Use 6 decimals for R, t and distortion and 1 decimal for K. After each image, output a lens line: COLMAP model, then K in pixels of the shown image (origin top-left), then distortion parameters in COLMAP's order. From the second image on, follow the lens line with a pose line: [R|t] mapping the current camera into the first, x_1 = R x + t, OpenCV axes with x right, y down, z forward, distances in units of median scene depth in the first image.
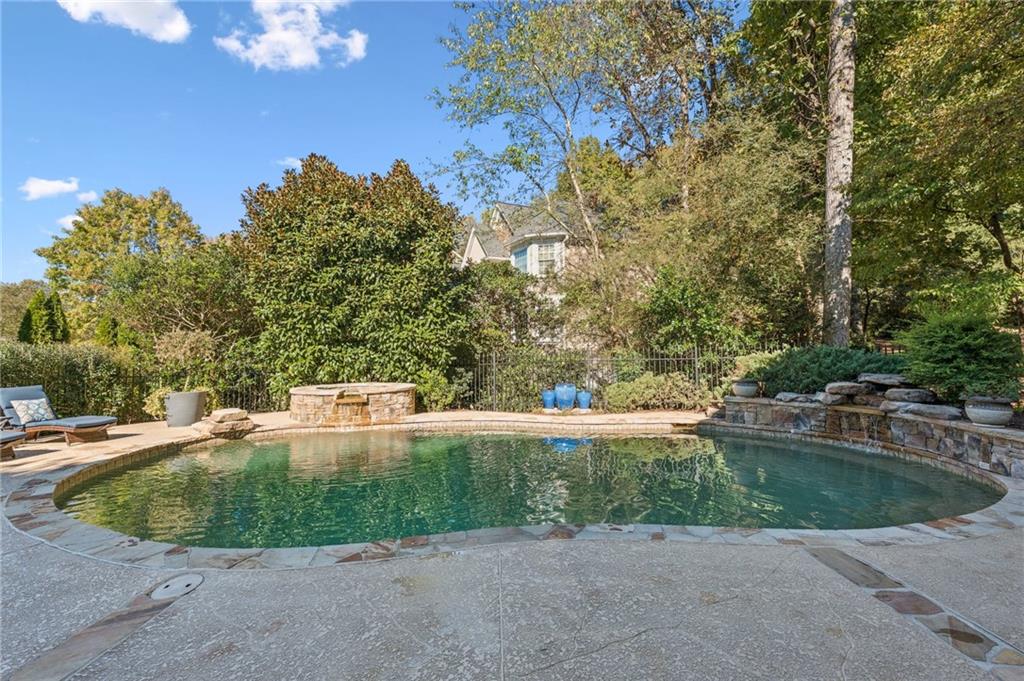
lens RADIAL K [[459.9, 0, 512.0], [0, 459.9, 340.5], [0, 0, 1]] dist [-0.001759, 0.000040]
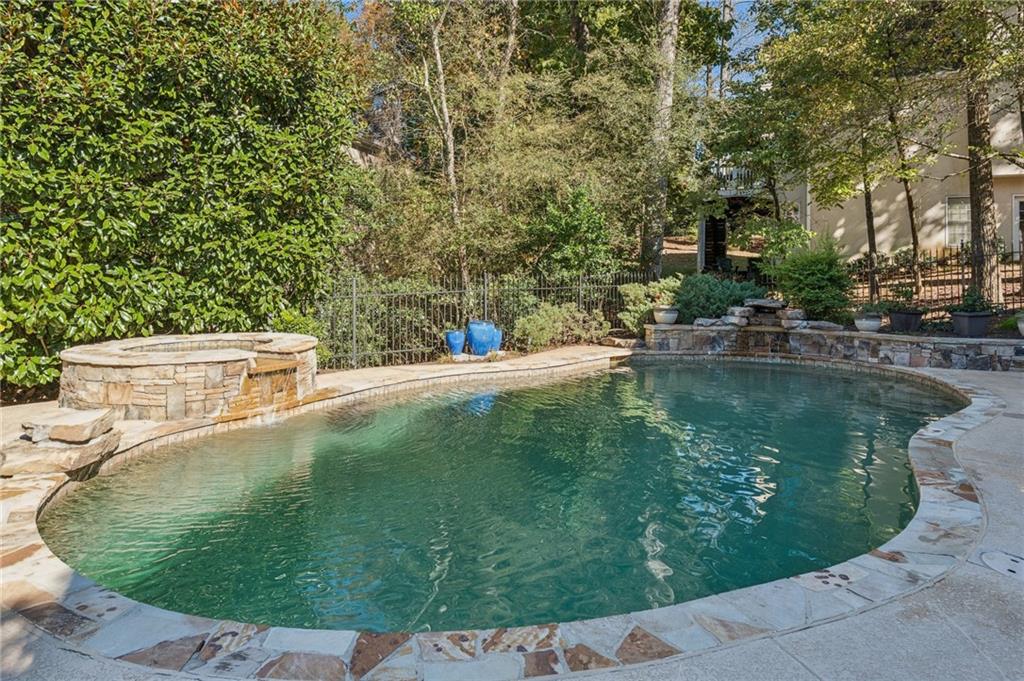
lens RADIAL K [[610.4, 0, 511.0], [0, 610.4, 268.1], [0, 0, 1]] dist [0.000723, -0.000037]
pose [[0.696937, 0.018328, 0.716898, -0.681710], [-0.021928, 0.999751, -0.004242, 0.010021], [-0.716797, -0.012764, 0.697165, 0.288225]]
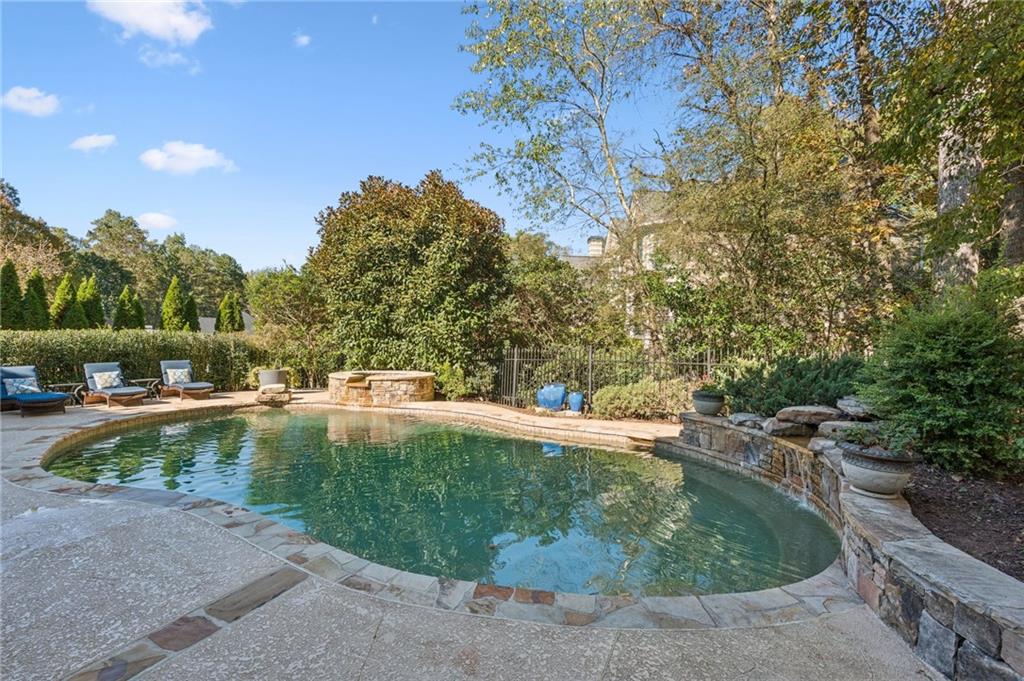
lens RADIAL K [[451.6, 0, 512.0], [0, 451.6, 340.5], [0, 0, 1]] dist [0.000384, 0.000072]
pose [[0.890422, 0.025328, -0.454430, 0.535796], [-0.018665, 0.999642, 0.019145, -0.013421], [0.454753, -0.008565, 0.890577, 0.143070]]
